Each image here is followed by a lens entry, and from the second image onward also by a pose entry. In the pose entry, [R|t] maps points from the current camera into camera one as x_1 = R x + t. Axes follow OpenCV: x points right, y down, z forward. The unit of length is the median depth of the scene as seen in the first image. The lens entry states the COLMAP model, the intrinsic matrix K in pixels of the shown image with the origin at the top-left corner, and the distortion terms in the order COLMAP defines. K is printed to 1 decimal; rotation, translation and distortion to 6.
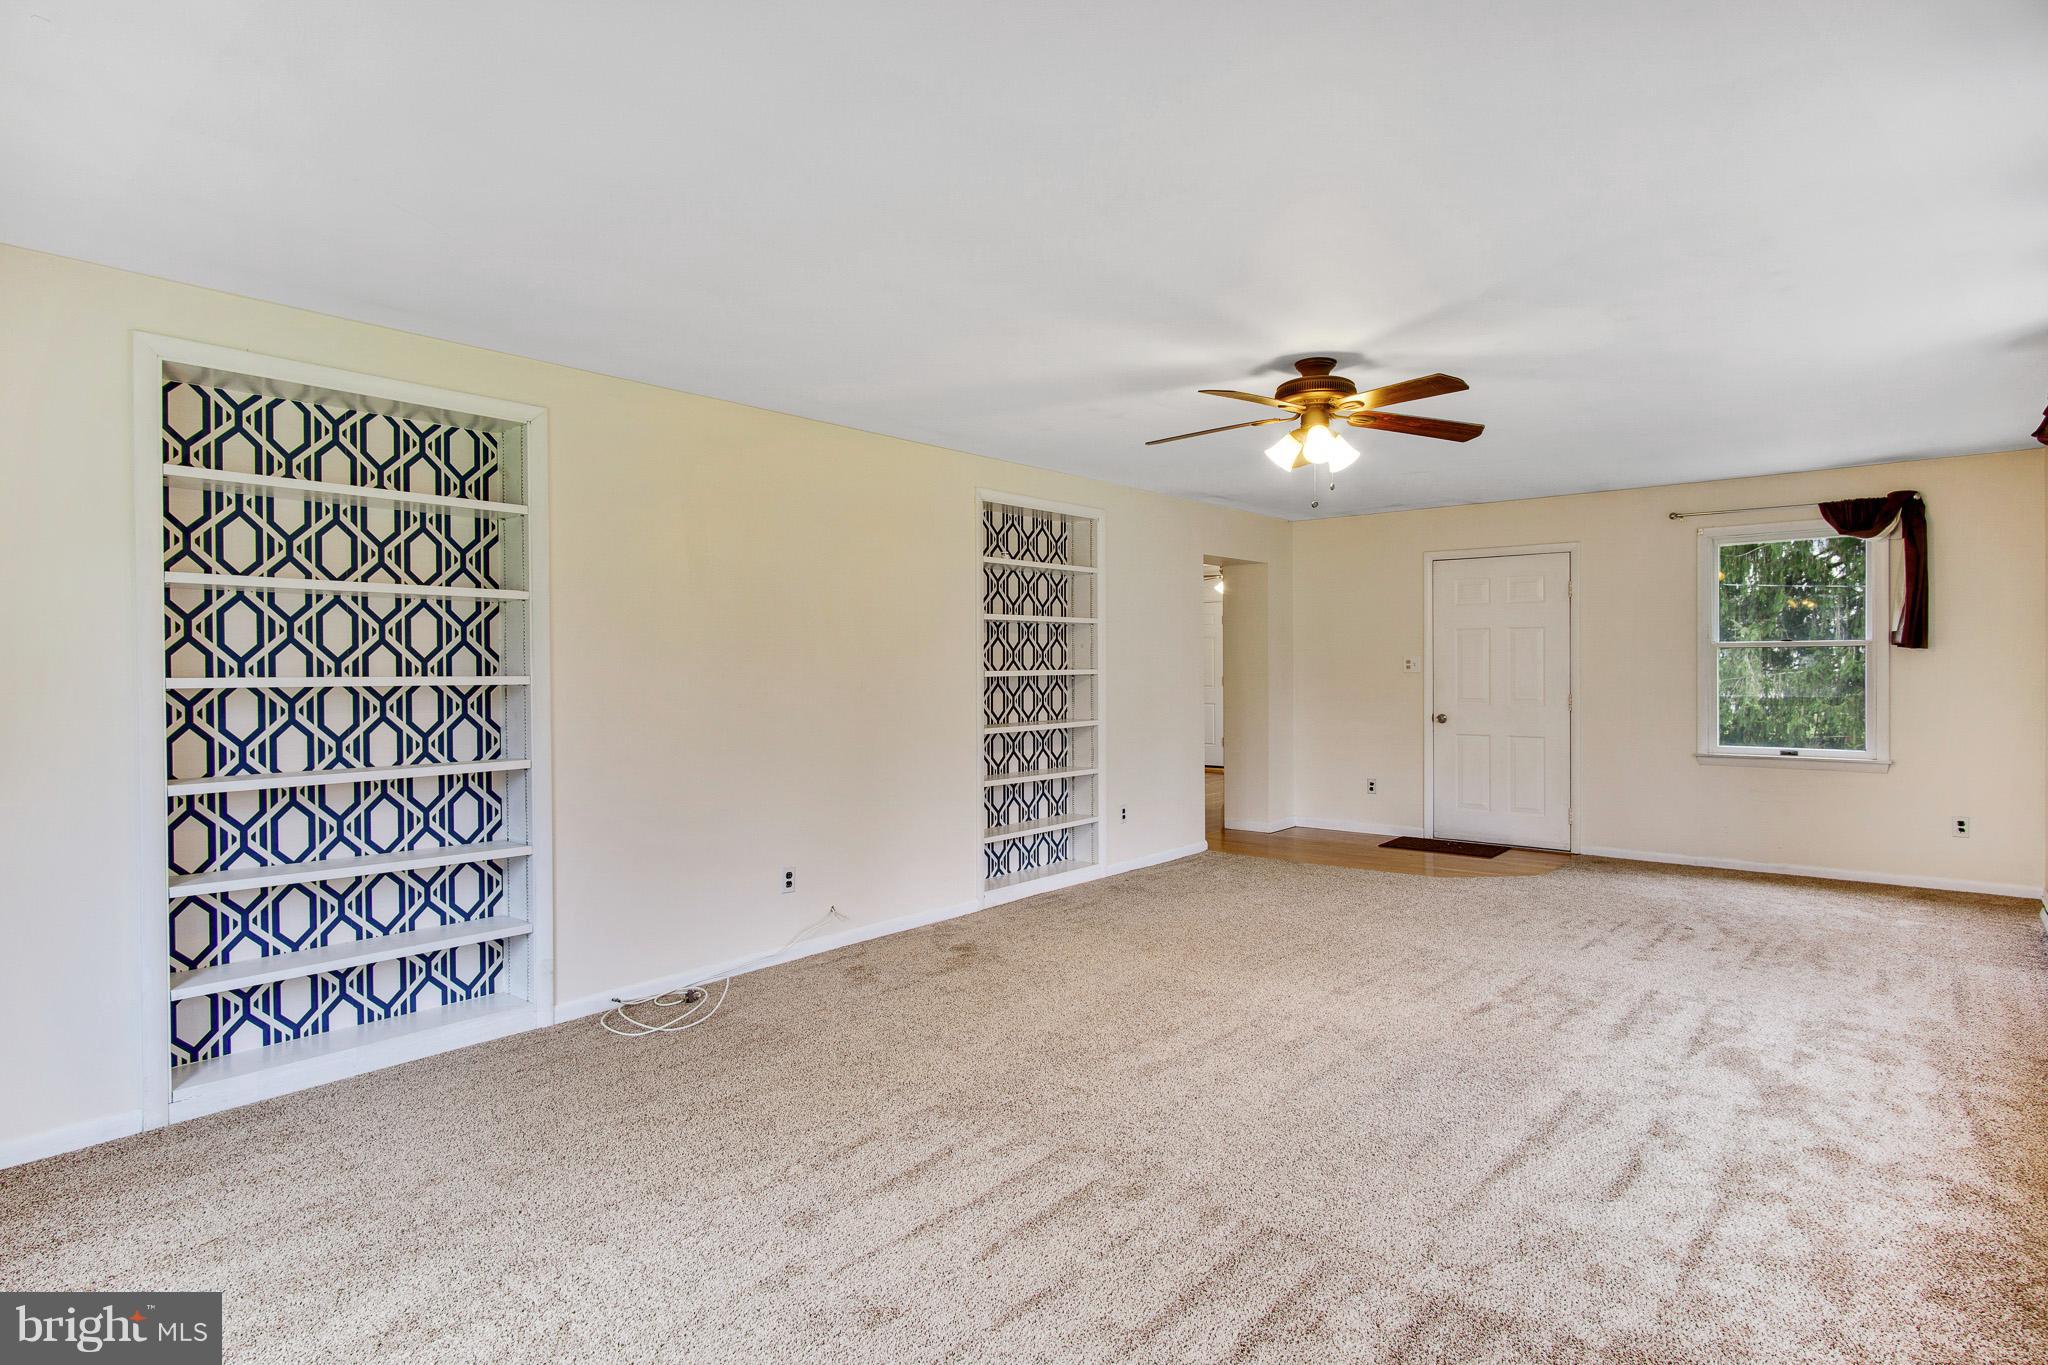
lens RADIAL K [[1108.8, 0, 1030.9], [0, 1108.8, 682.2], [0, 0, 1]] dist [-0.002370, -0.002440]
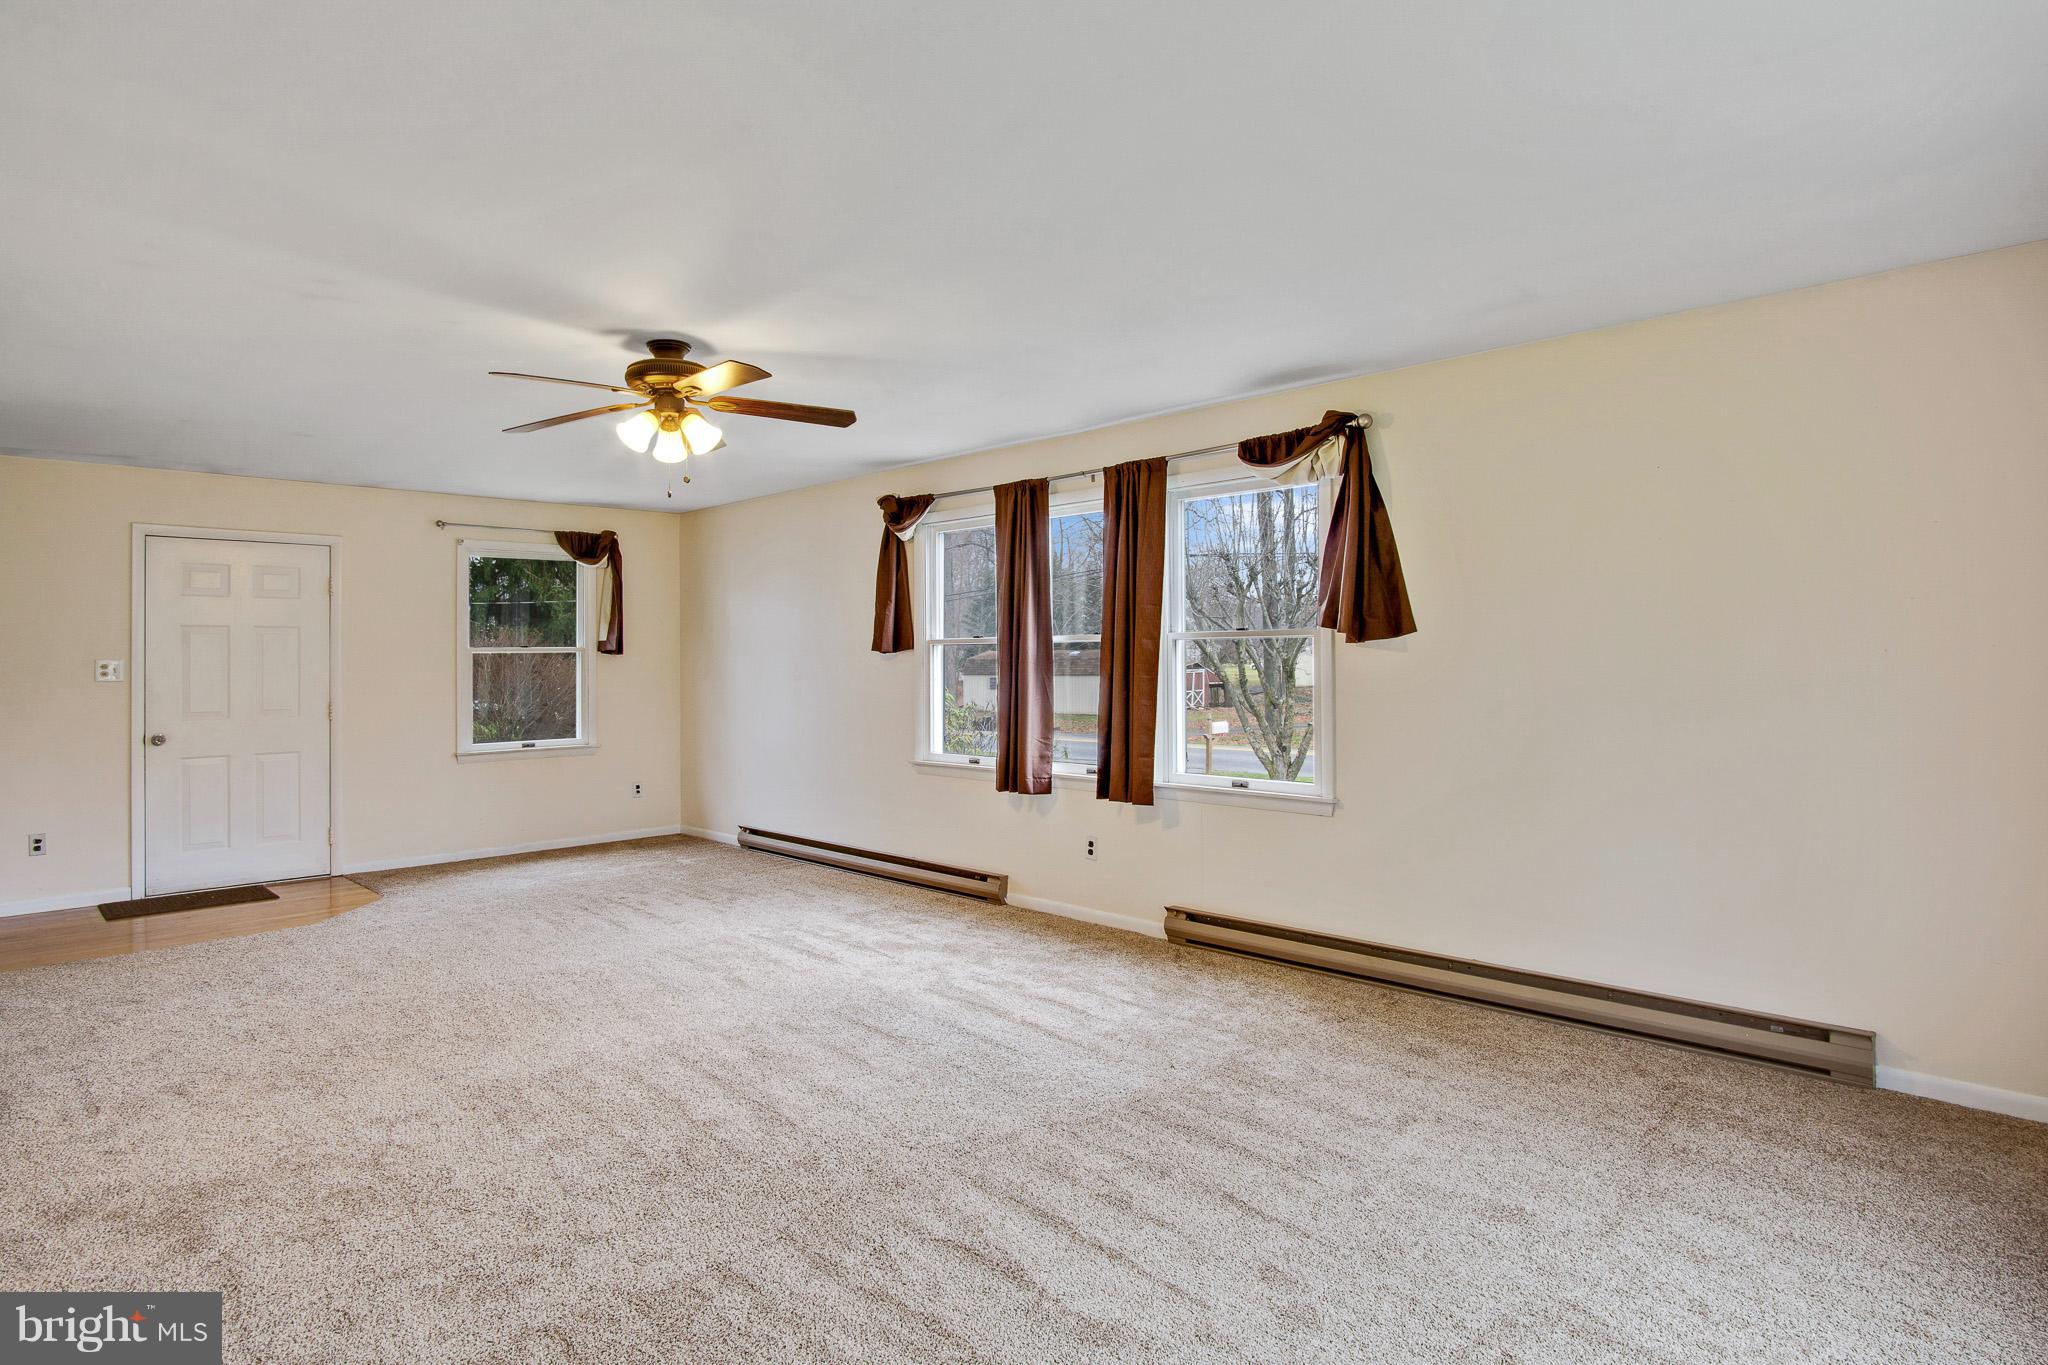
lens RADIAL K [[1108.8, 0, 1028.7], [0, 1108.8, 670.1], [0, 0, 1]] dist [-0.002370, -0.002440]
pose [[0.079051, -0.004159, 0.996862, -0.643074], [0.021654, 0.999763, 0.002454, -0.008443], [-0.996635, 0.021392, 0.079122, 0.607129]]
